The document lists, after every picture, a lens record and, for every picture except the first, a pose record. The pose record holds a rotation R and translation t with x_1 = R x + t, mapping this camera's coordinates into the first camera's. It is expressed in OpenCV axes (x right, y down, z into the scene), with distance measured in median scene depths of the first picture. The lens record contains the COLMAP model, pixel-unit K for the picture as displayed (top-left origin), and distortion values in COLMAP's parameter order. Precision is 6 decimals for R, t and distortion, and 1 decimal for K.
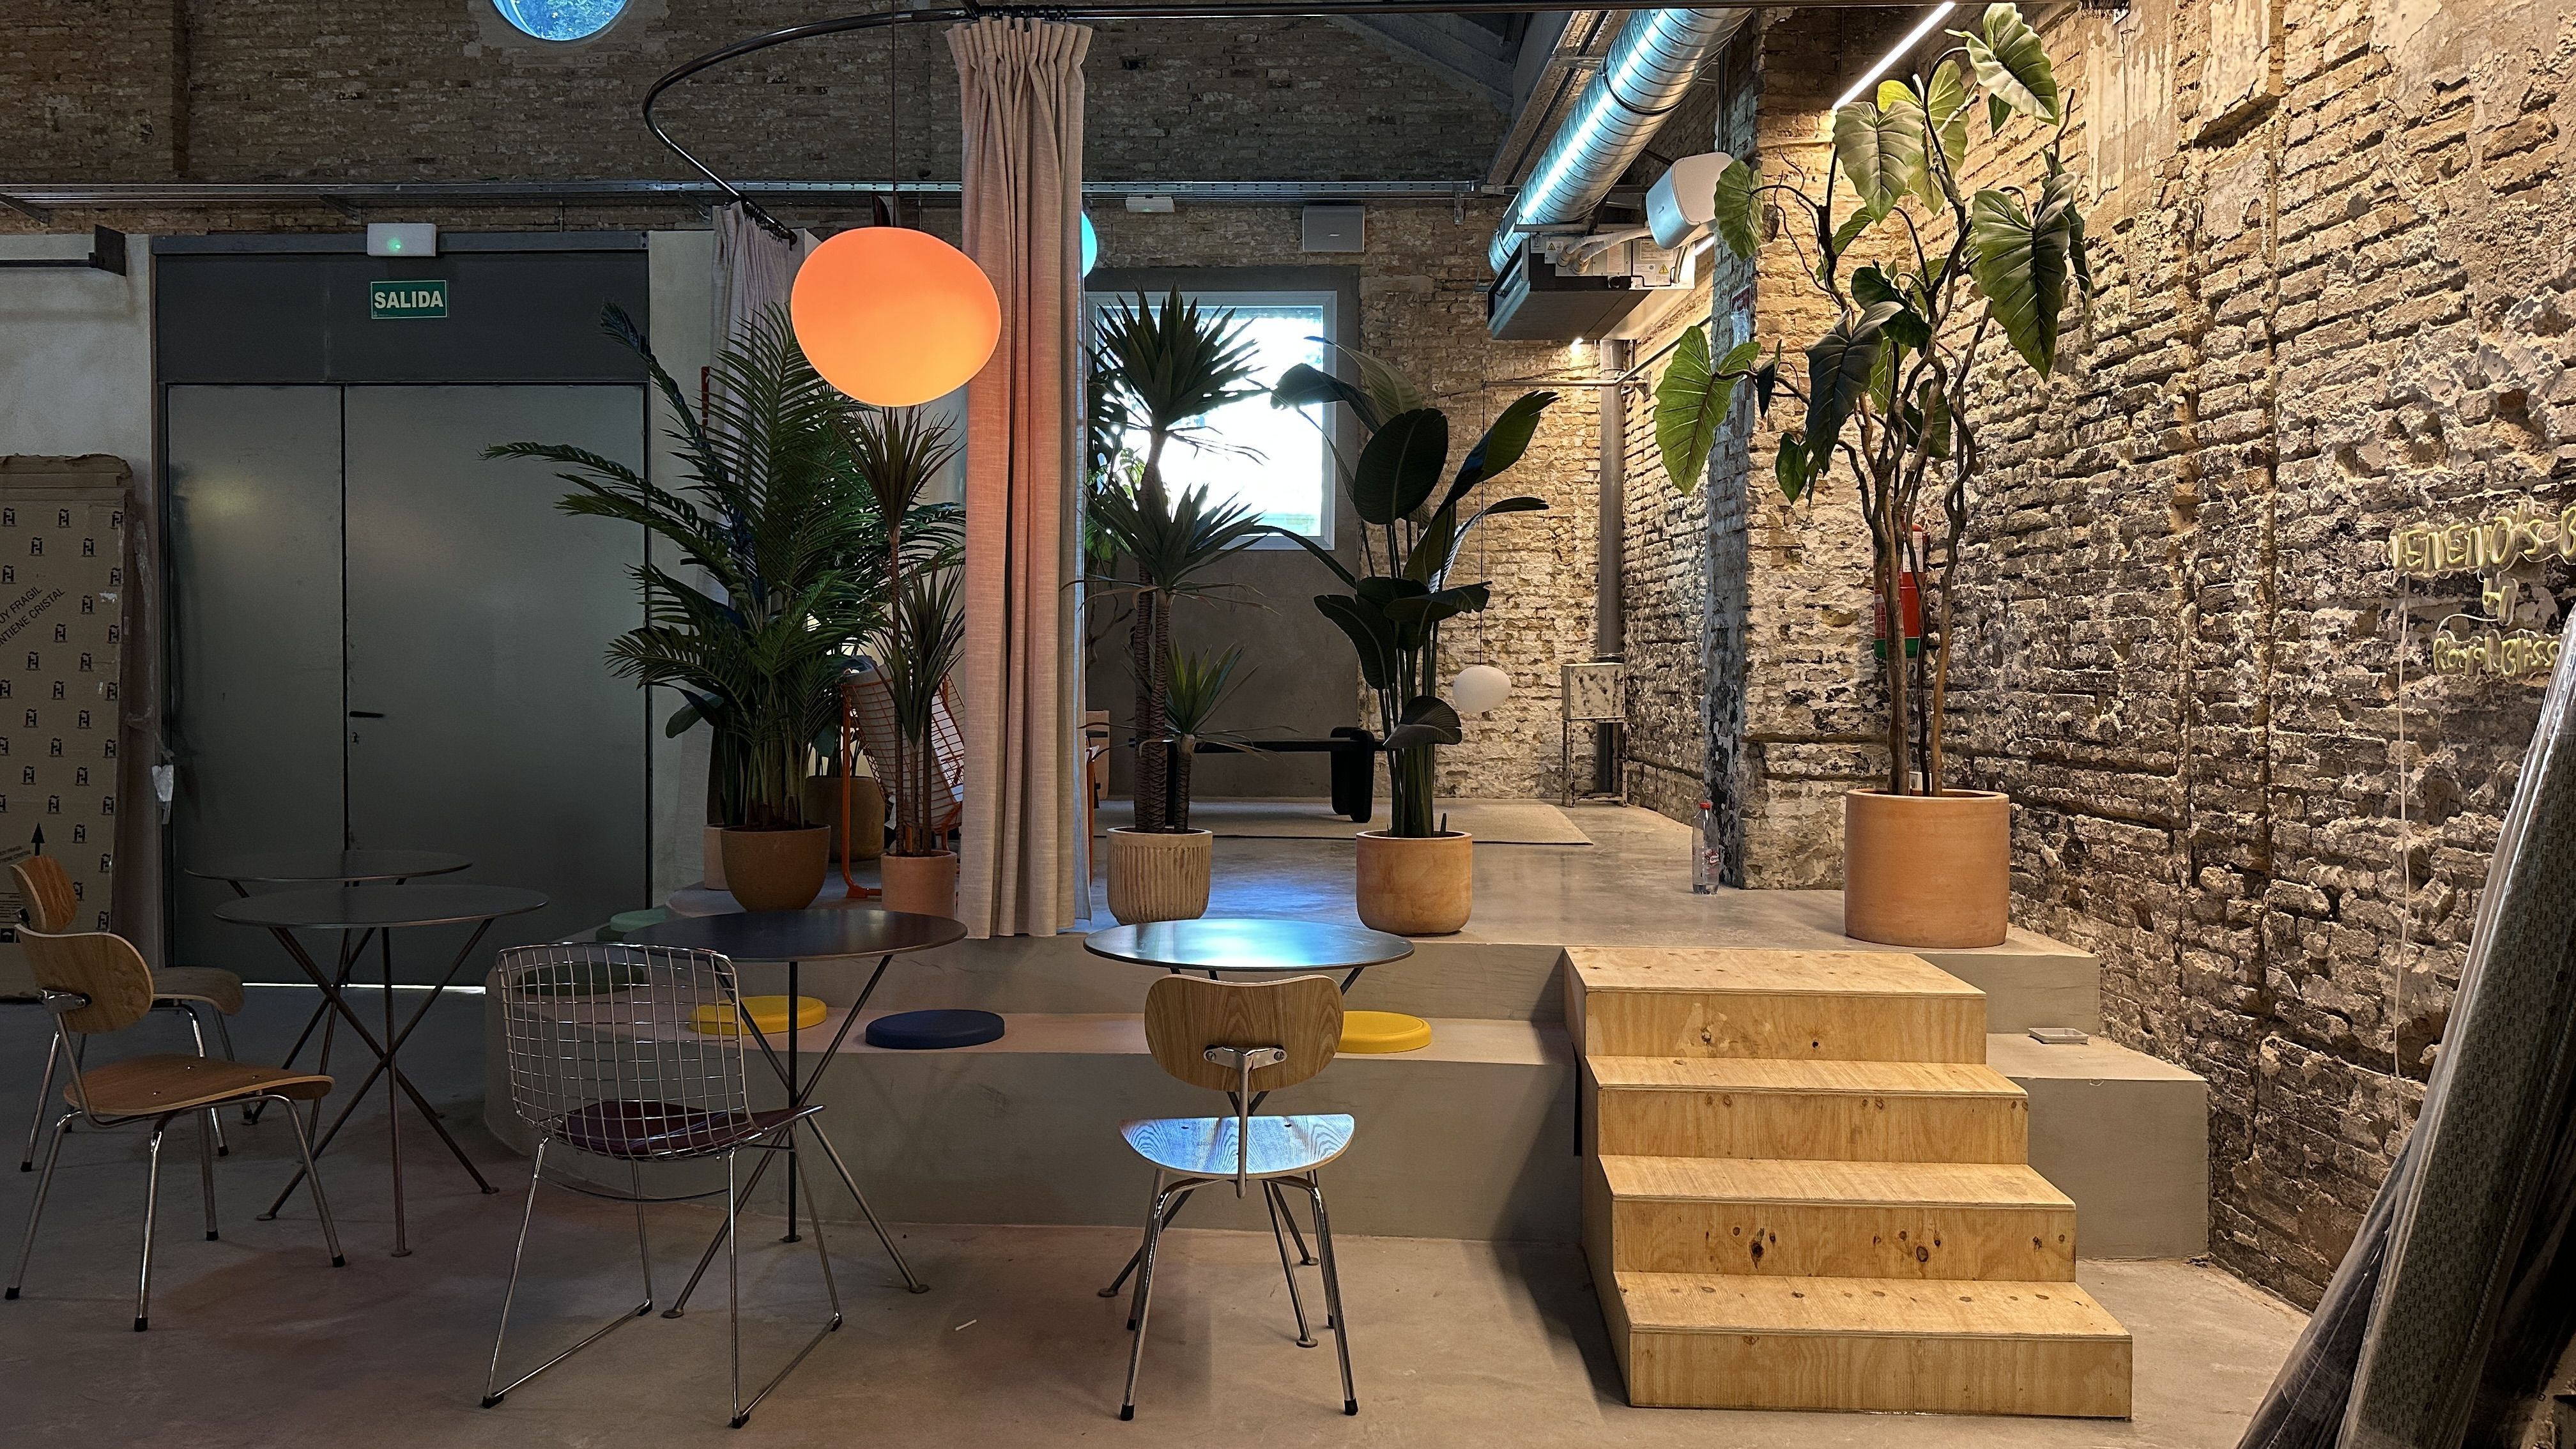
lens RADIAL K [[1849.9, 0, 1292.9], [0, 1849.9, 741.4], [0, 0, 1]] dist [-0.003814, -0.010895]
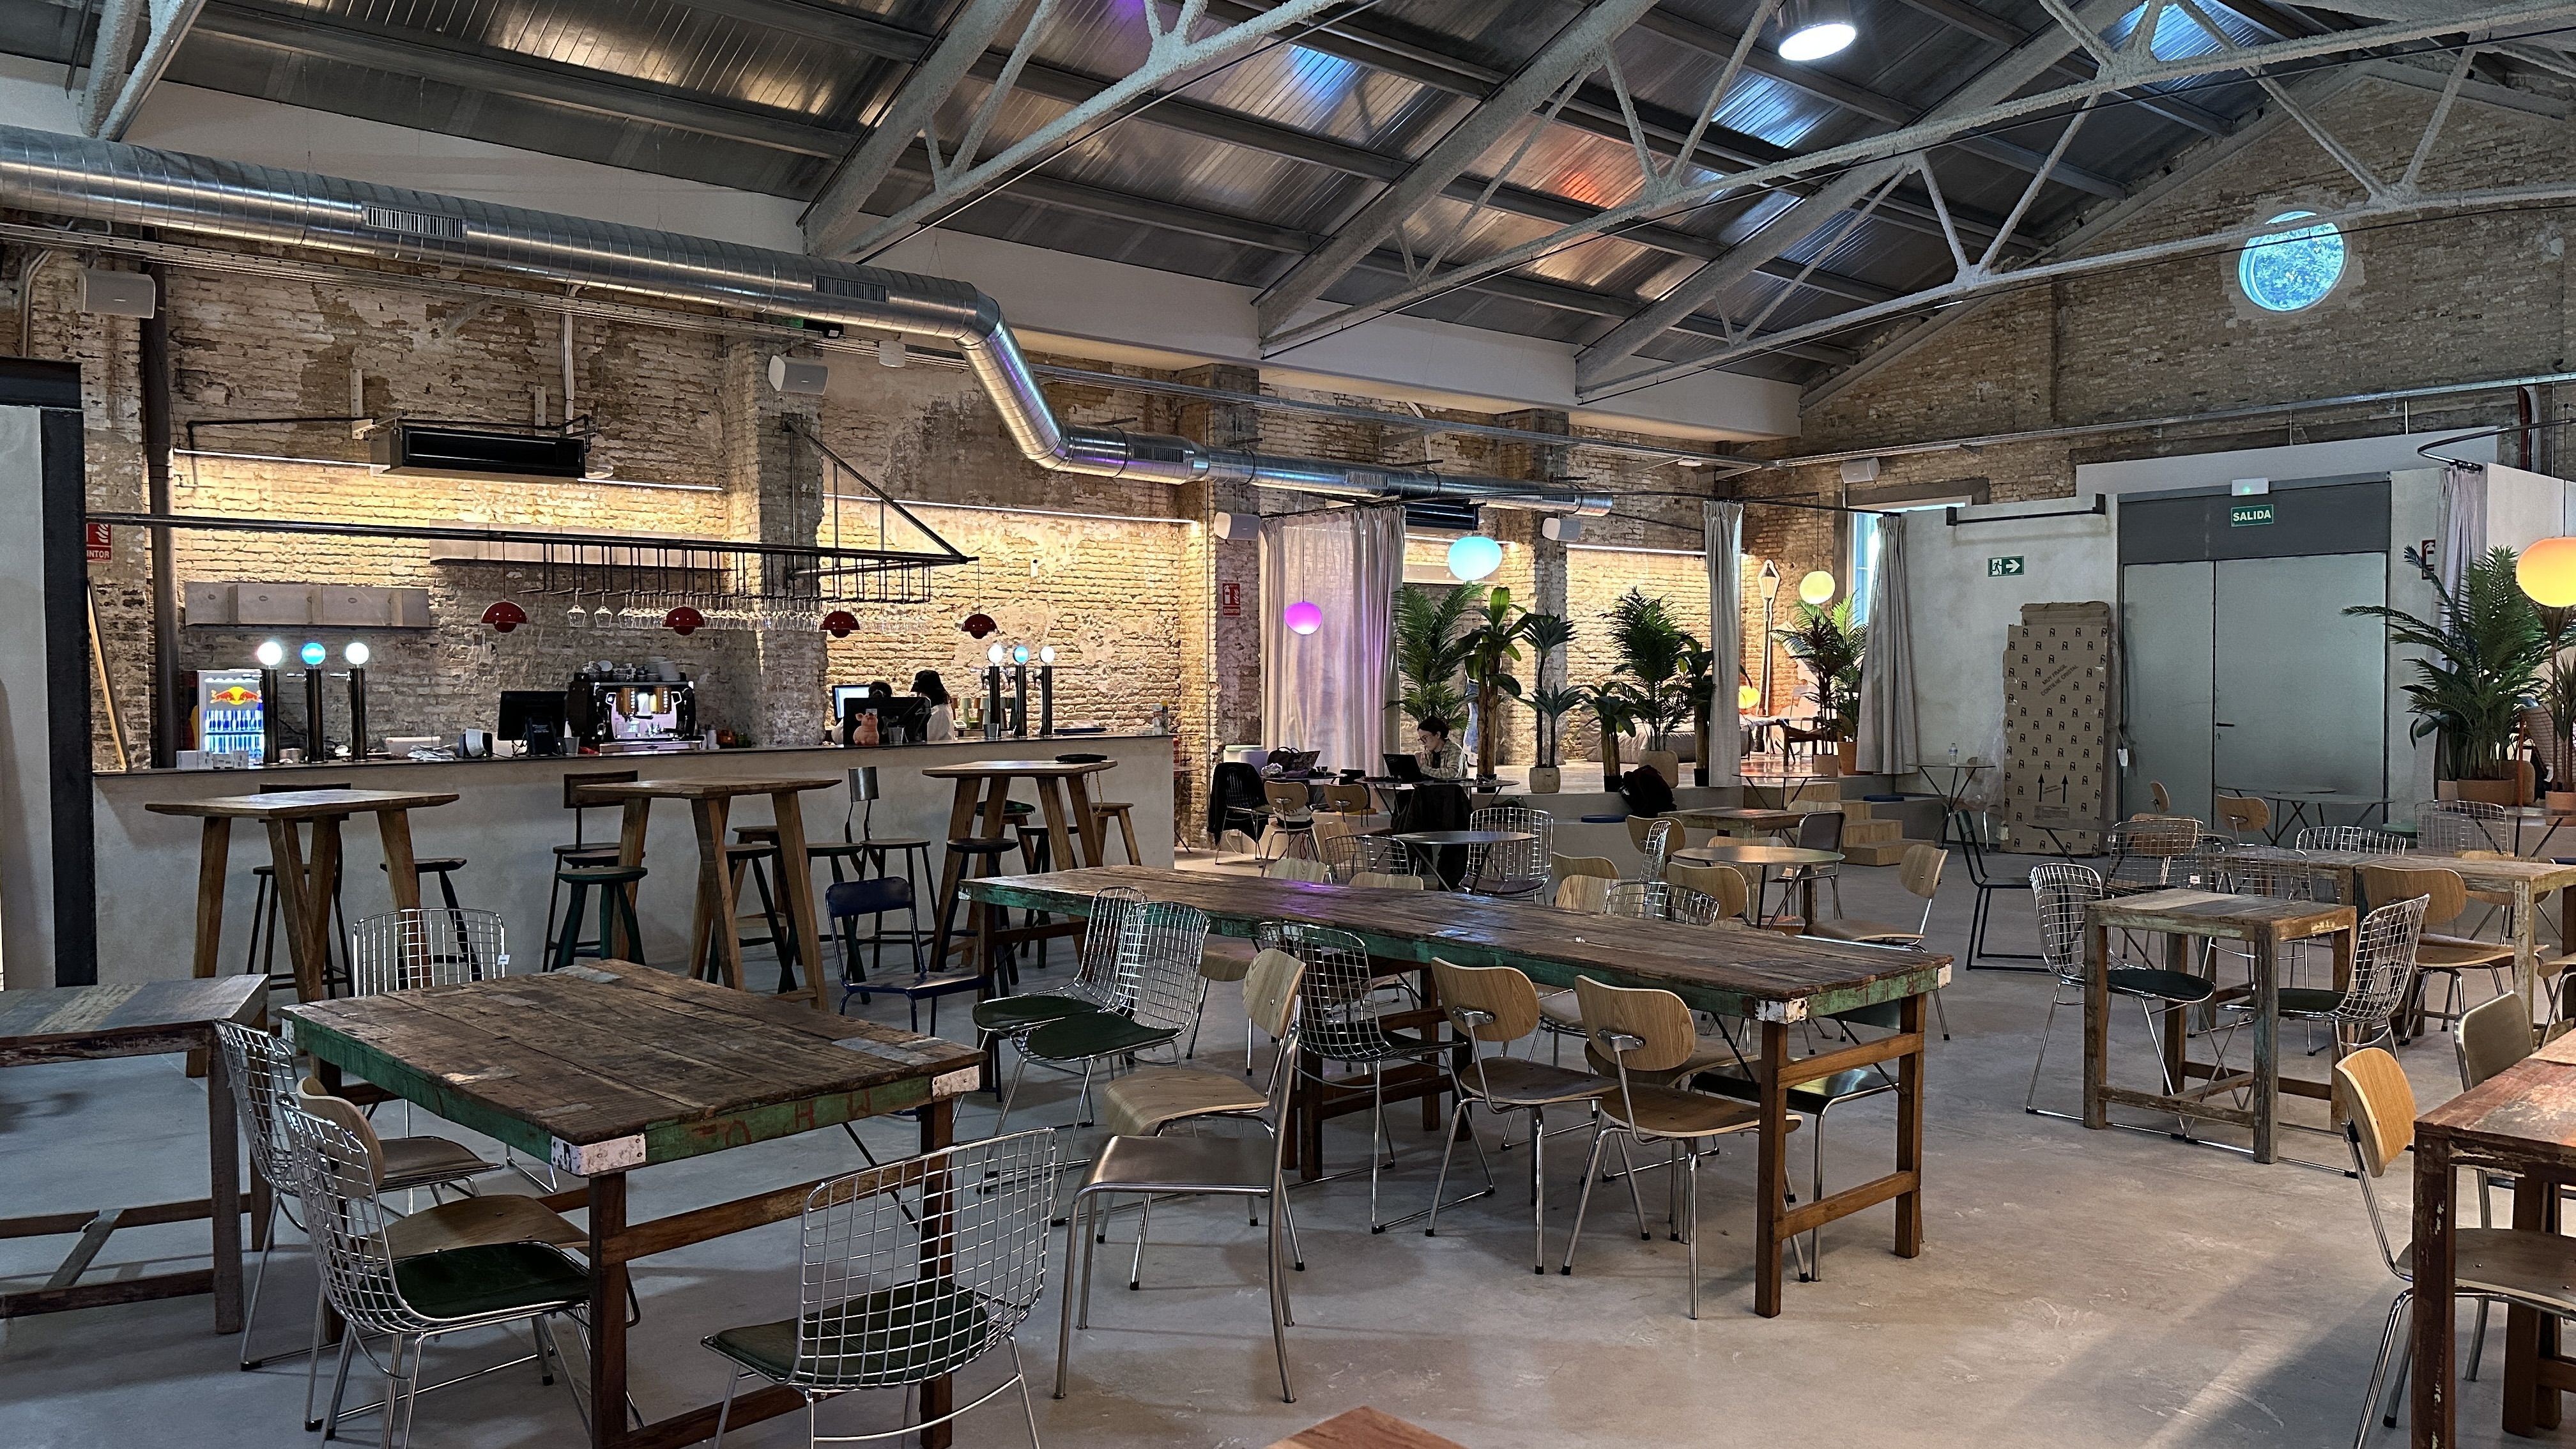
lens RADIAL K [[1781.2, 0, 1290.8], [0, 1781.2, 735.8], [0, 0, 1]] dist [0.000137, -0.008446]
pose [[0.697080, 0.008292, -0.716945, 0.173242], [-0.011500, 0.999934, 0.000383, 0.008417], [0.716901, 0.007978, 0.697130, -1.068947]]
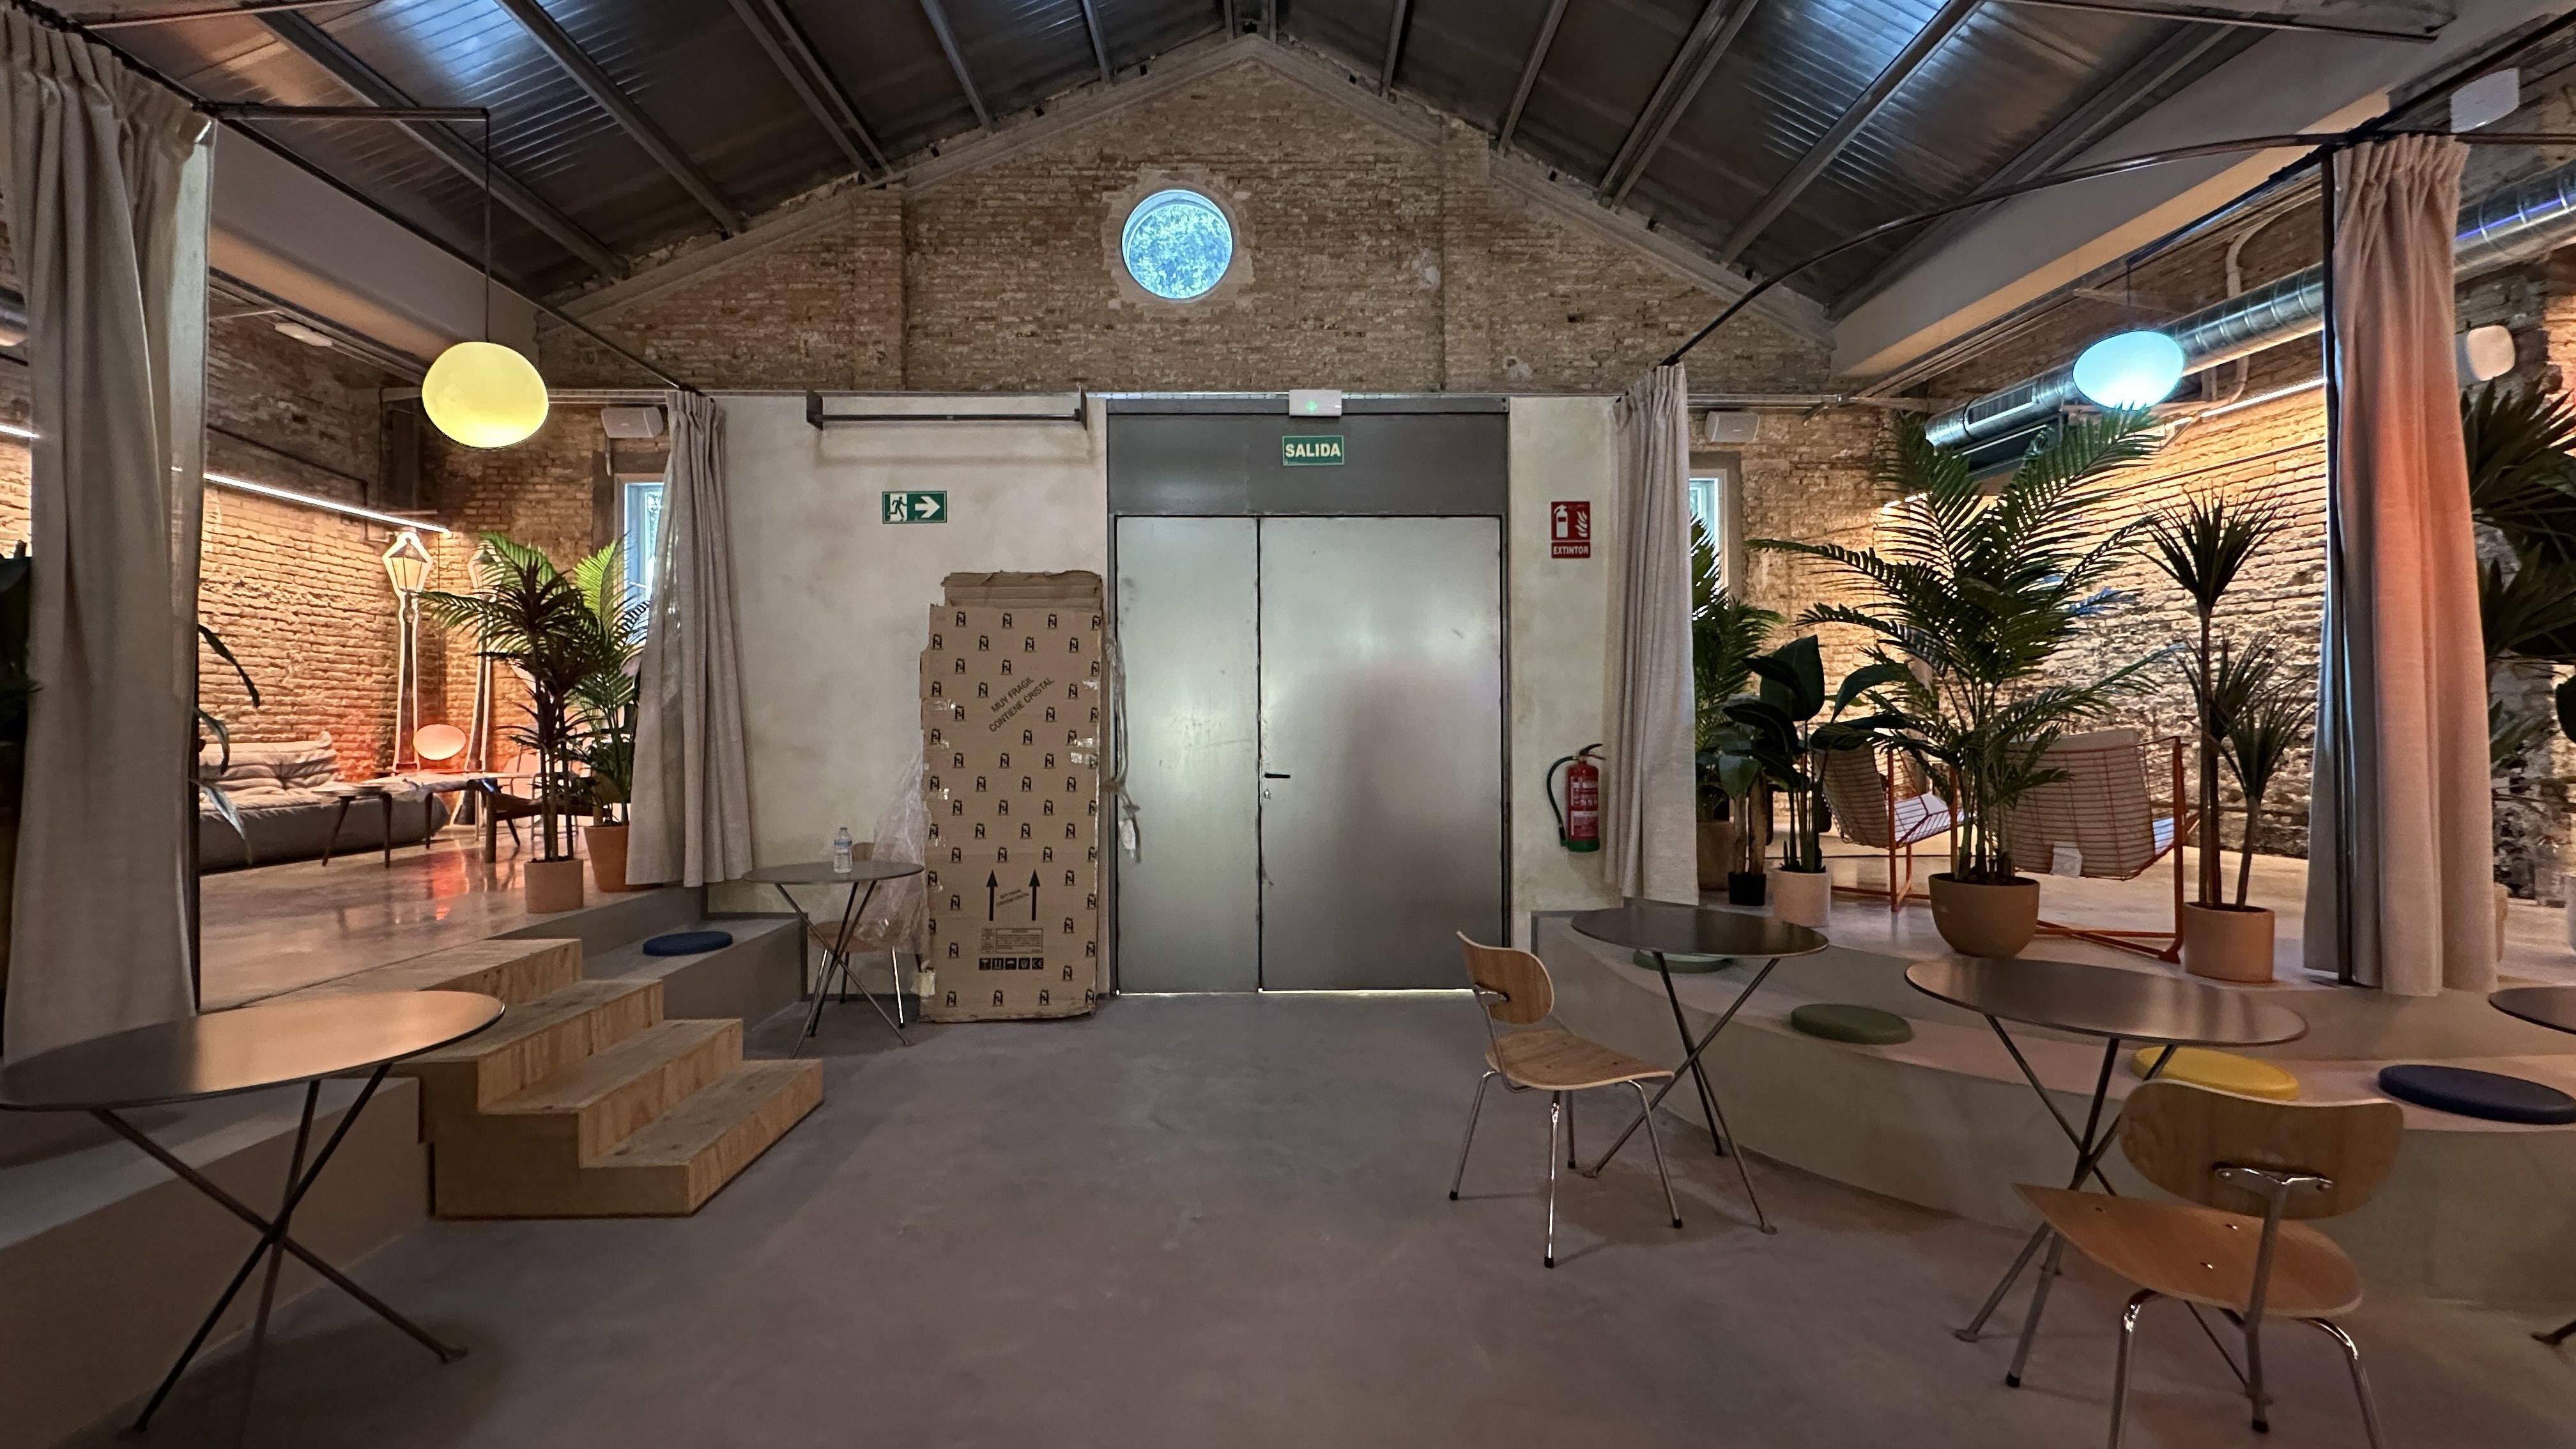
lens RADIAL K [[1056.9, 0, 1288.0], [0, 1056.9, 724.5], [0, 0, 1]] dist [-0.007287, -0.000403]
pose [[0.997711, -0.013132, 0.066340, -0.546075], [0.015817, 0.999070, -0.040101, -0.020695], [-0.065751, 0.041059, 0.996991, 0.280274]]
